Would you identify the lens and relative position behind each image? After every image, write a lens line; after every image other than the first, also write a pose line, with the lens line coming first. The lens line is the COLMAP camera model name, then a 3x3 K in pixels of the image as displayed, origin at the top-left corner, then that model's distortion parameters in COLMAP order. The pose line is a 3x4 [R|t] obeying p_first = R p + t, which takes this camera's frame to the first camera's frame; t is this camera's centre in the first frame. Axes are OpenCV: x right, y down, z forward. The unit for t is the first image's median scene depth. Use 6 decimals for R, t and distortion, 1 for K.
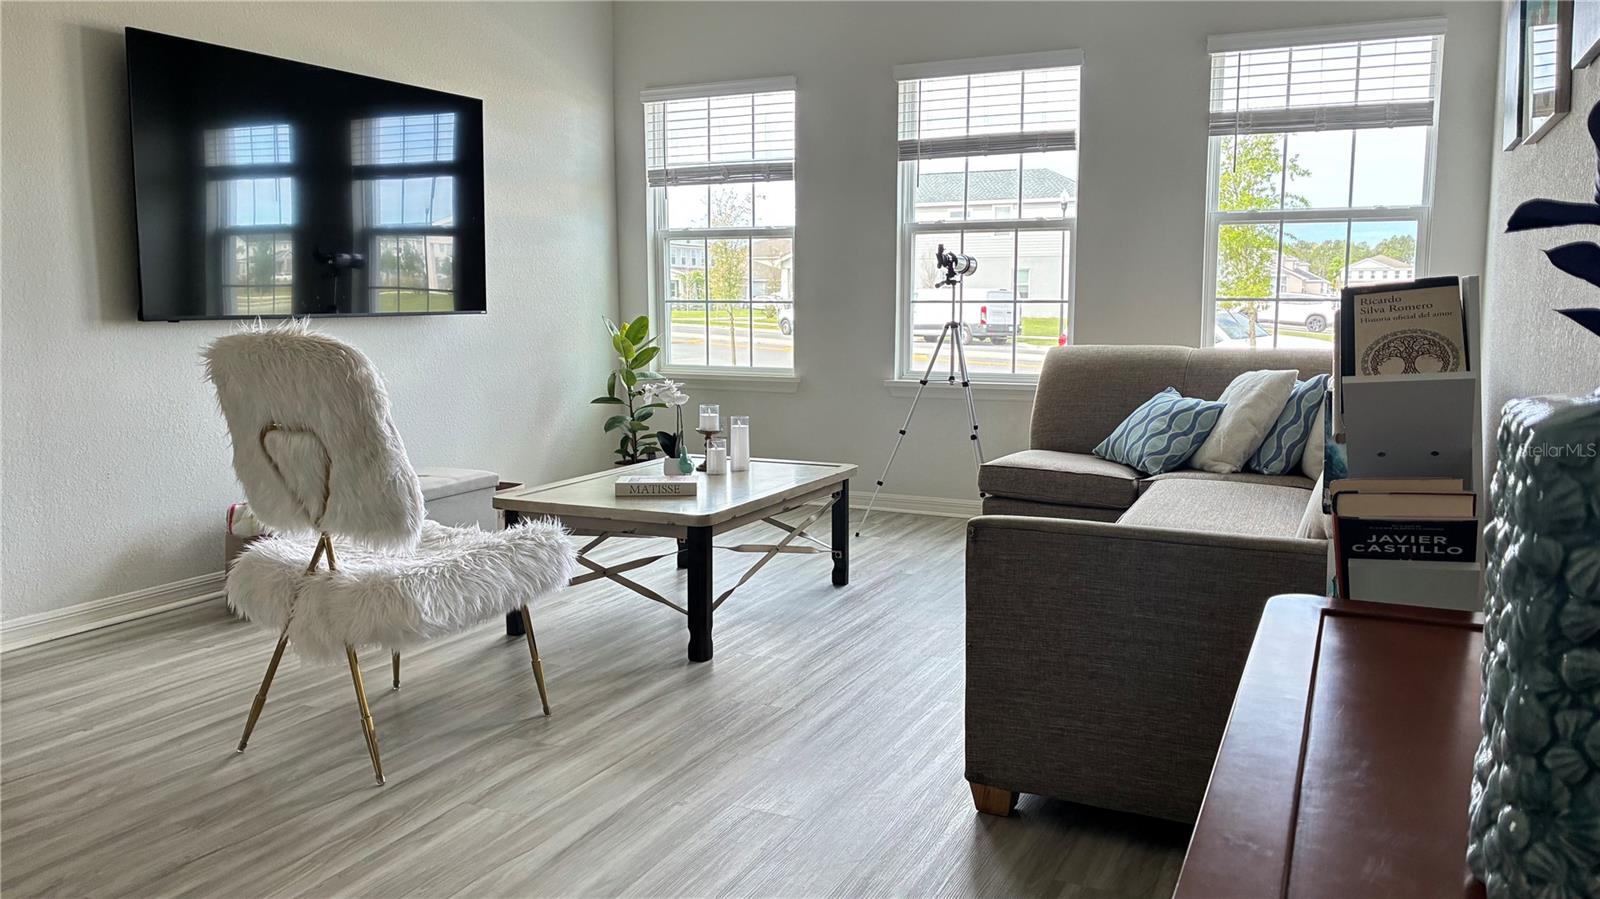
lens RADIAL K [[1220.1, 0, 809.2], [0, 1220.1, 429.1], [0, 0, 1]] dist [0.036128, -0.002955]
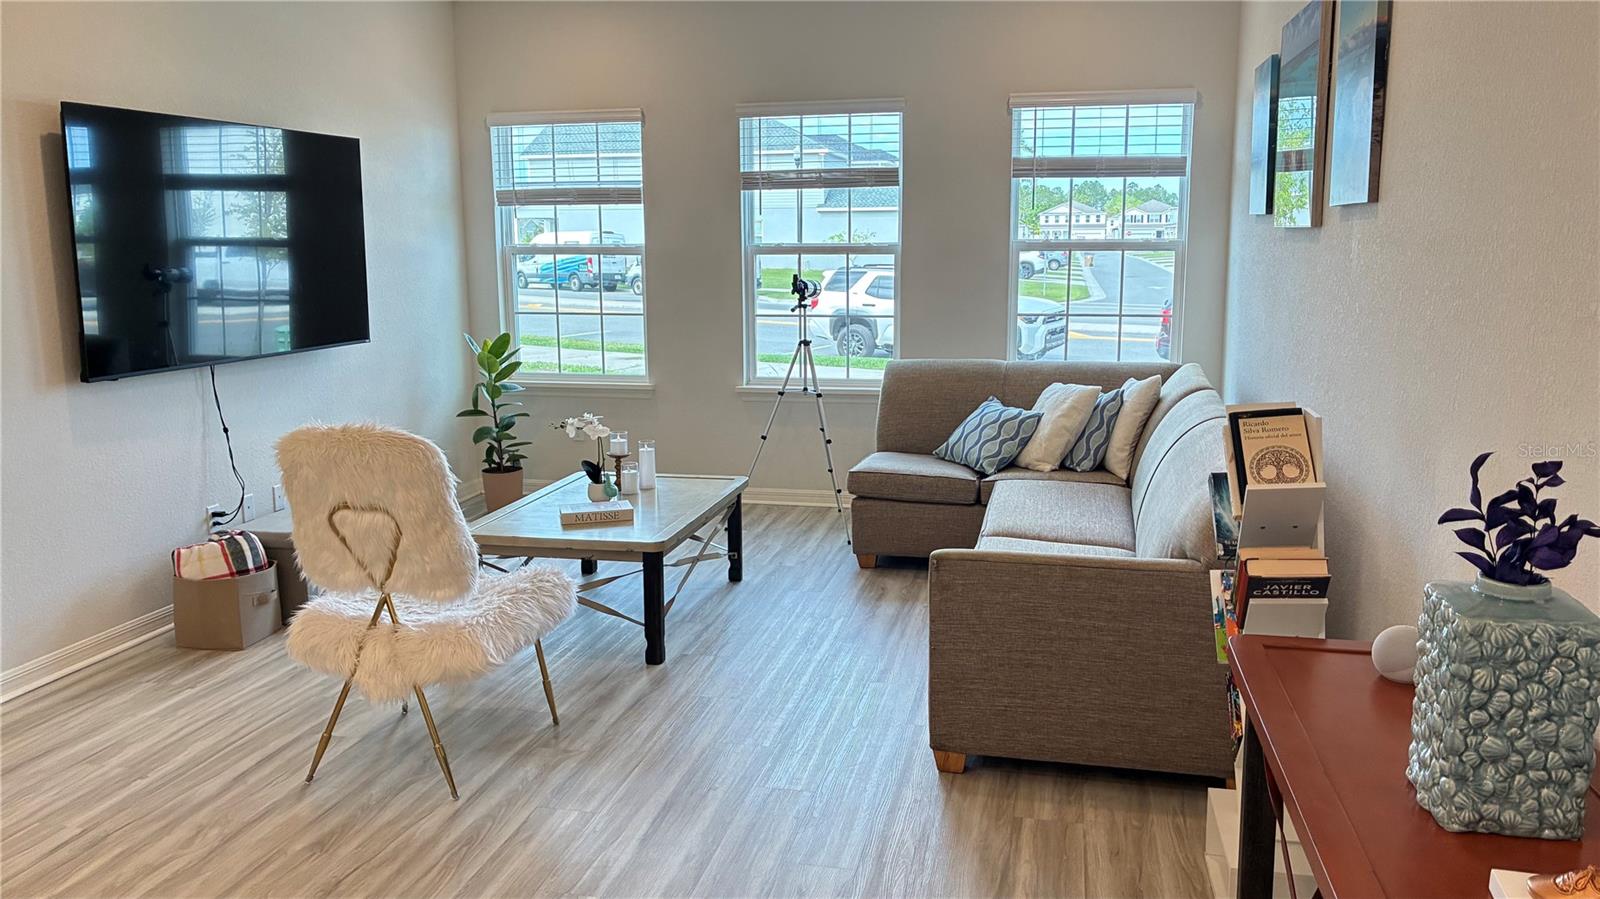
lens RADIAL K [[1220.1, 0, 809.2], [0, 1220.1, 429.1], [0, 0, 1]] dist [0.036128, -0.002955]
pose [[0.975043, -0.040842, 0.218226, -0.157584], [0.030984, 0.998347, 0.048408, -0.072535], [-0.219843, -0.040438, 0.974697, -0.140489]]
